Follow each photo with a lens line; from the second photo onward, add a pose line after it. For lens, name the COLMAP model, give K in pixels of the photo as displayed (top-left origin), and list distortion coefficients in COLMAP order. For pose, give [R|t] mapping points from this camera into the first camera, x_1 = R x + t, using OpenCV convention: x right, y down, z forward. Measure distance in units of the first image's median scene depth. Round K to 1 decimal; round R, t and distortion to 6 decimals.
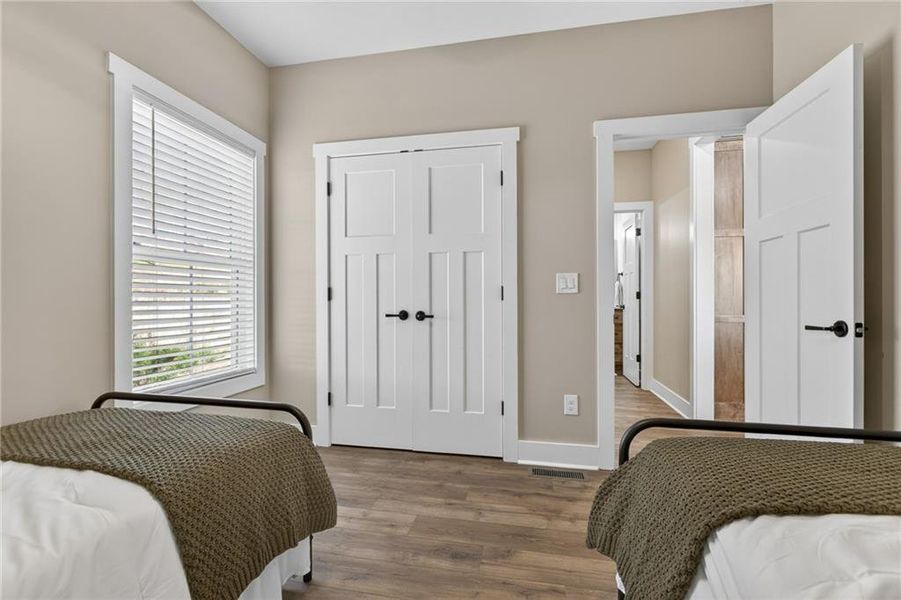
lens RADIAL K [[397.7, 0, 448.4], [0, 397.7, 298.6], [0, 0, 1]] dist [-0.000048, 0.000029]
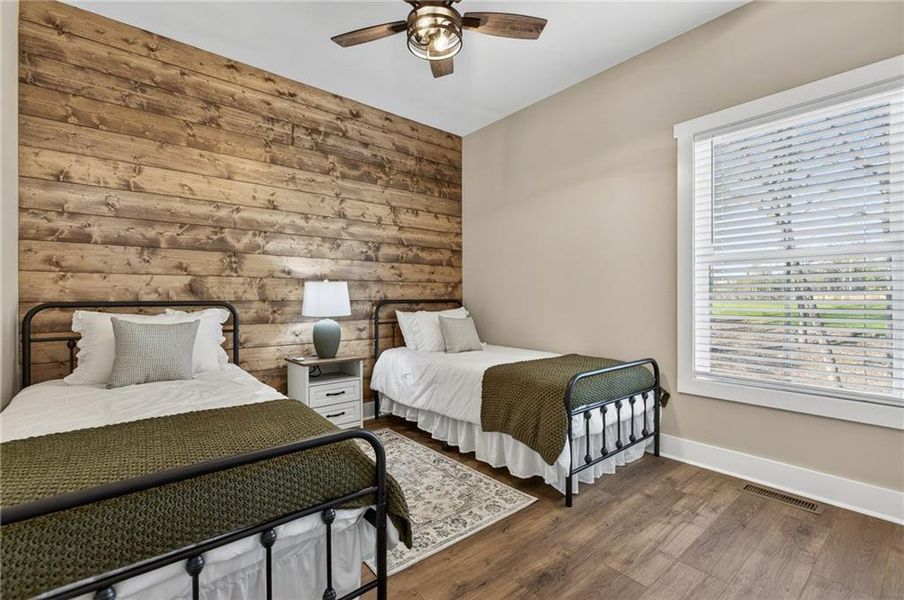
lens RADIAL K [[399.0, 0, 450.7], [0, 399.0, 298.9], [0, 0, 1]] dist [-0.000048, 0.000029]
pose [[-0.624950, 0.003575, -0.780657, 0.784401], [0.001296, 0.999993, 0.003542, 0.004842], [0.780664, 0.001201, -0.624950, 1.267347]]
